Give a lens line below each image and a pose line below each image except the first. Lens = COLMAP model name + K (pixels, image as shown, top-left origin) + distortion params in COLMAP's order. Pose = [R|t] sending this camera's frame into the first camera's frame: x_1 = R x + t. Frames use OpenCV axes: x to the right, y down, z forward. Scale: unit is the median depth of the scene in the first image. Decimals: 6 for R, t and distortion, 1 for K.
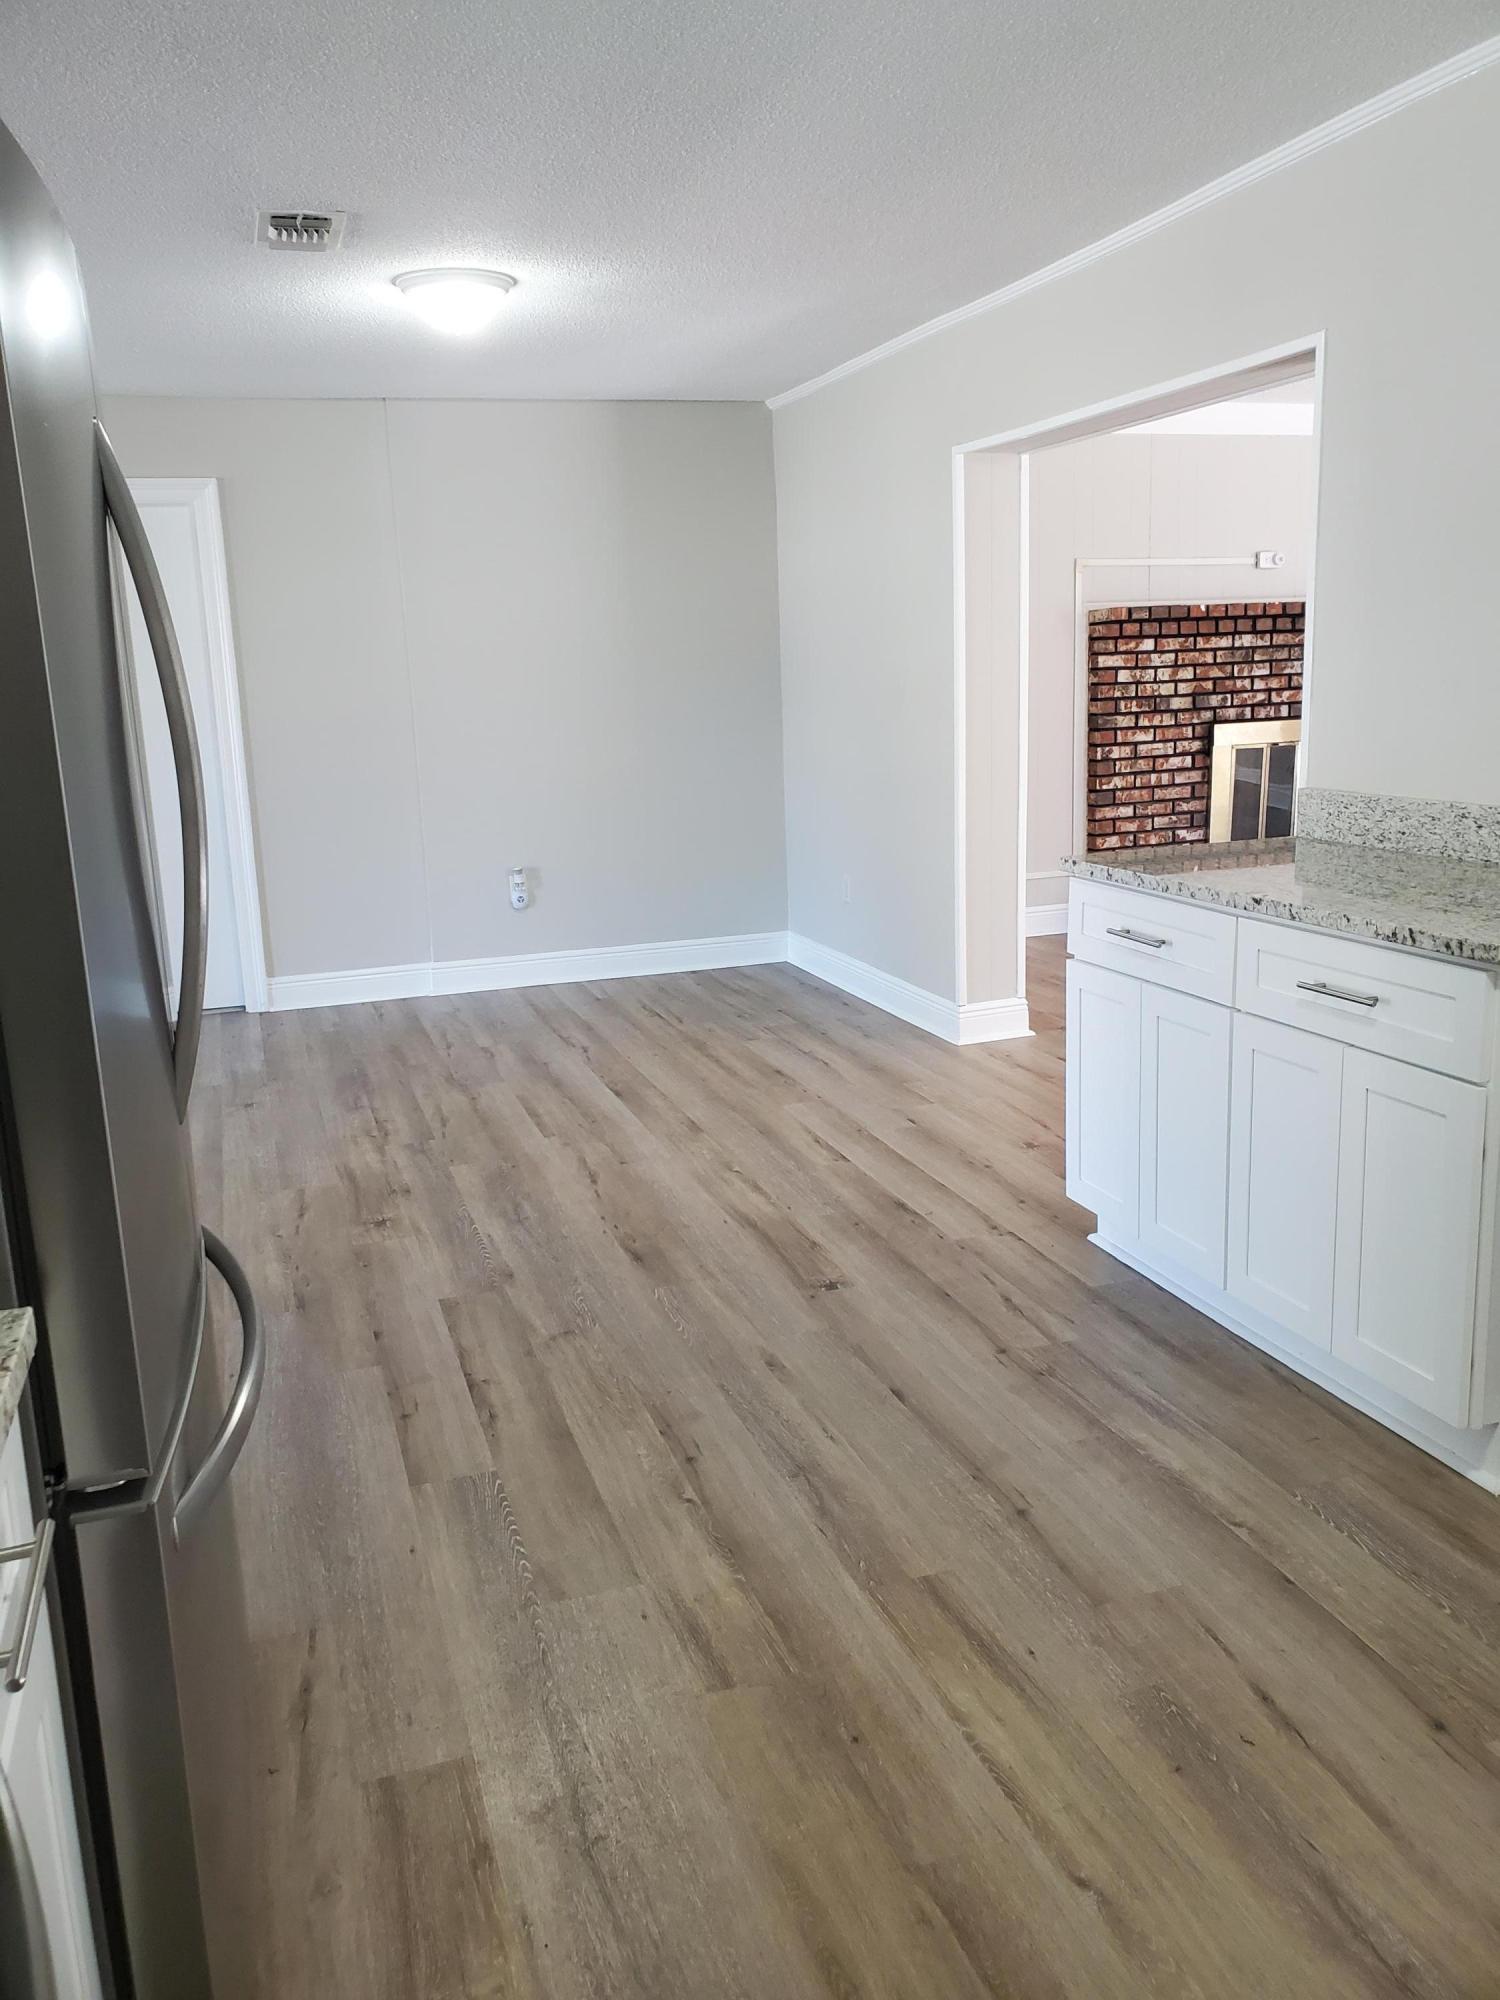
lens RADIAL K [[1544.5, 0, 737.7], [0, 1544.5, 992.9], [0, 0, 1]] dist [0.010933, 0.005522]
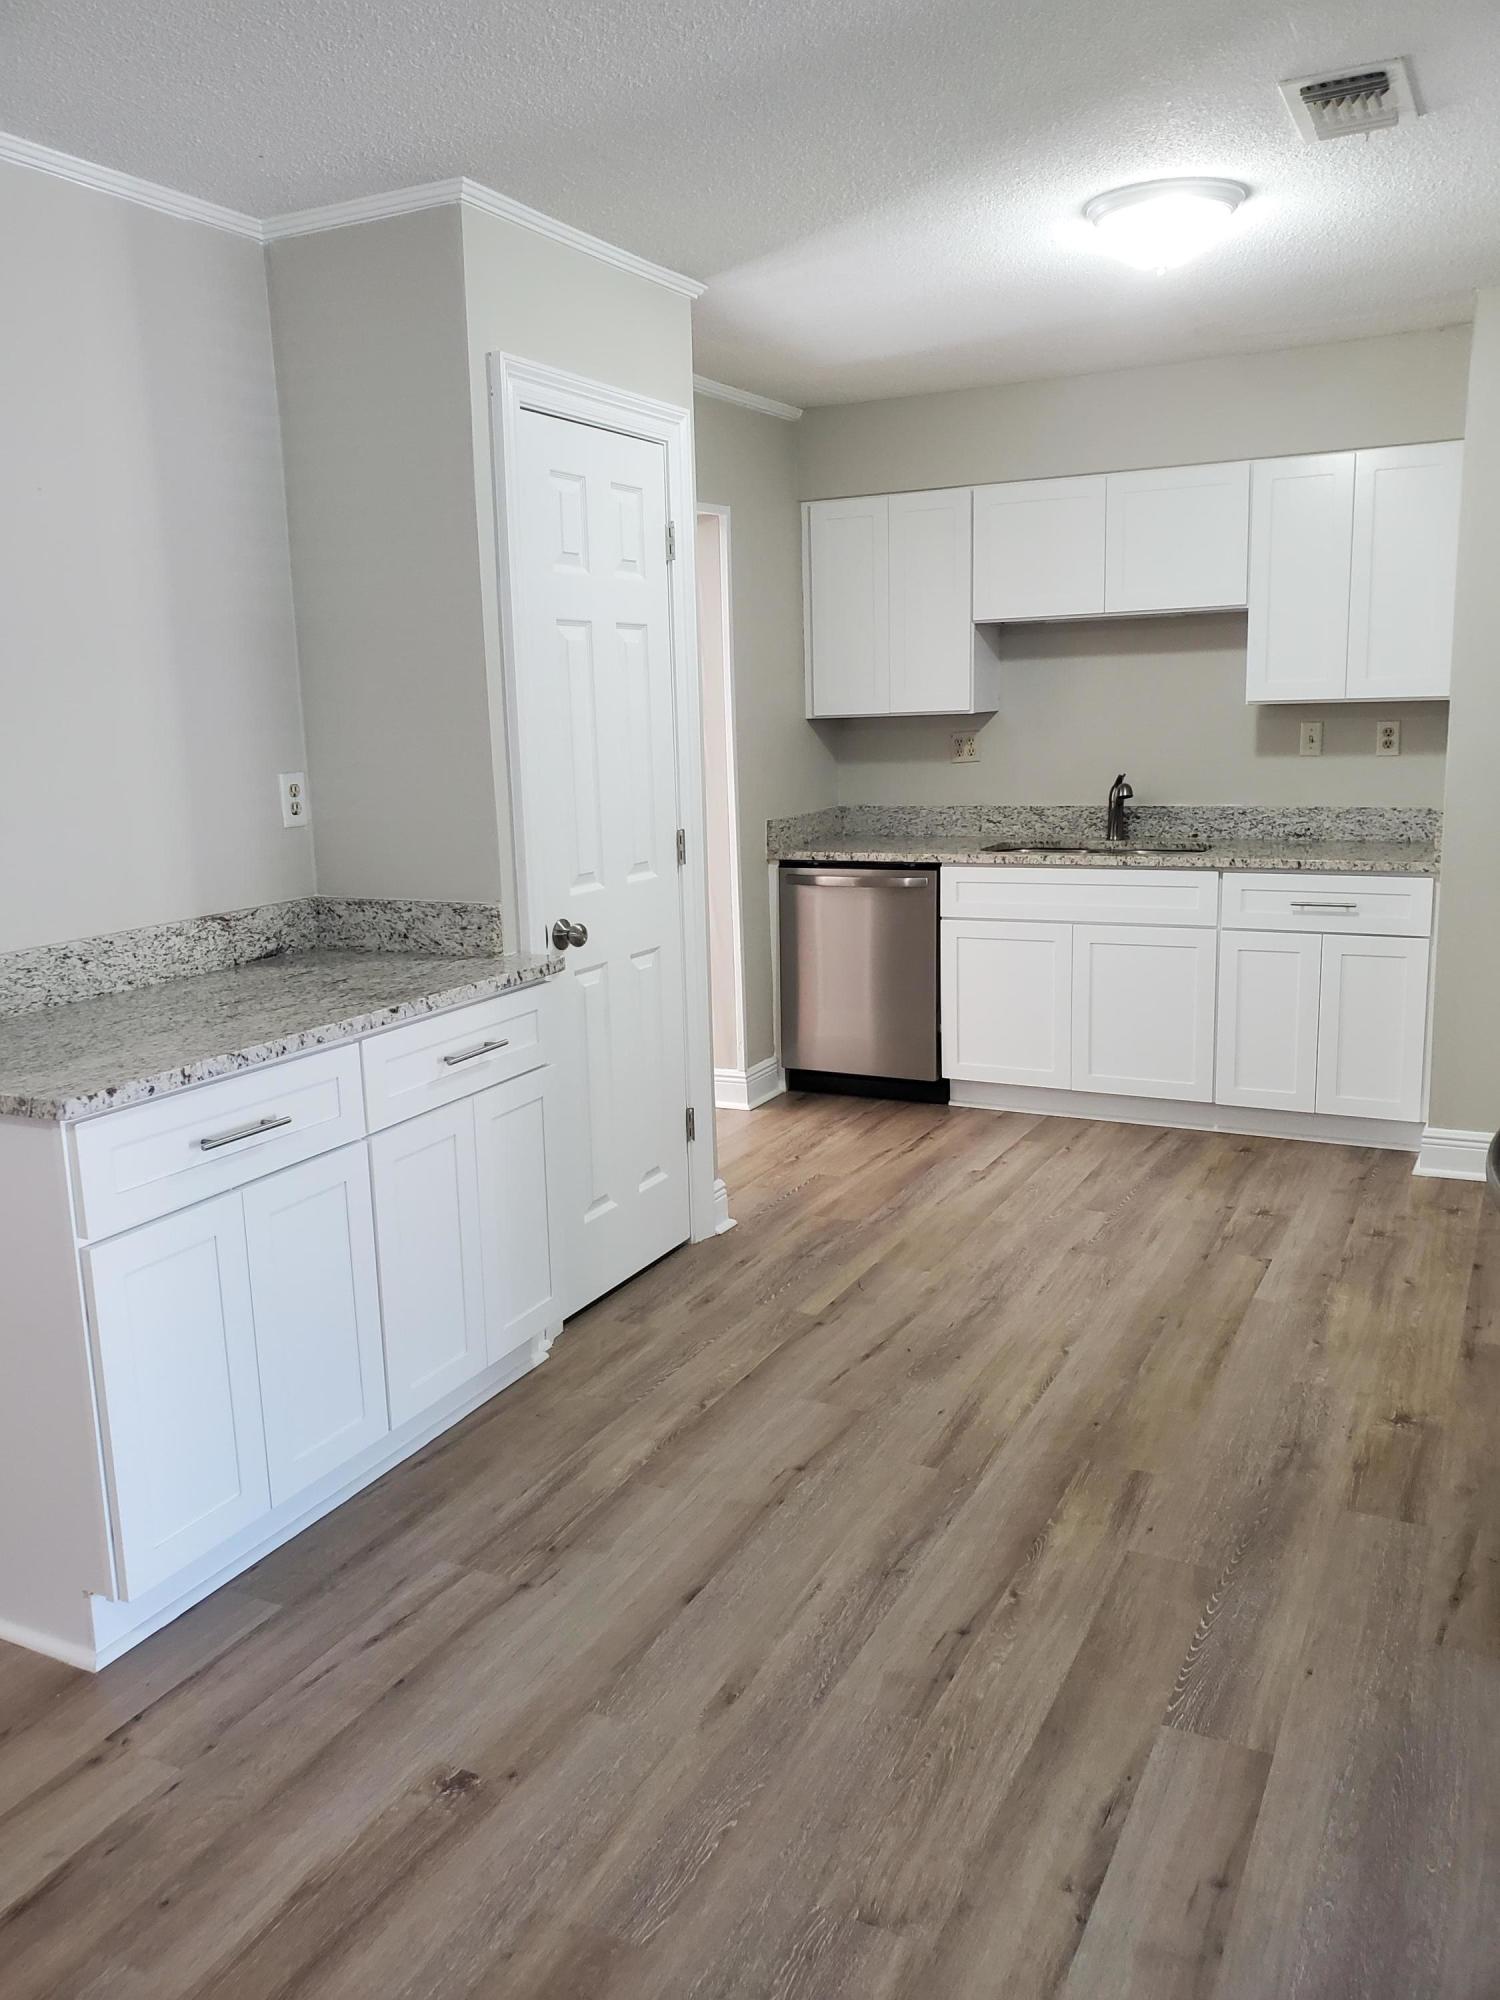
lens RADIAL K [[1544.5, 0, 737.7], [0, 1544.5, 992.9], [0, 0, 1]] dist [0.010933, 0.005522]
pose [[-0.694931, -0.075840, 0.715066, -0.493533], [0.206749, 0.931359, 0.299707, -0.299833], [-0.688713, 0.356115, -0.631551, 1.367732]]
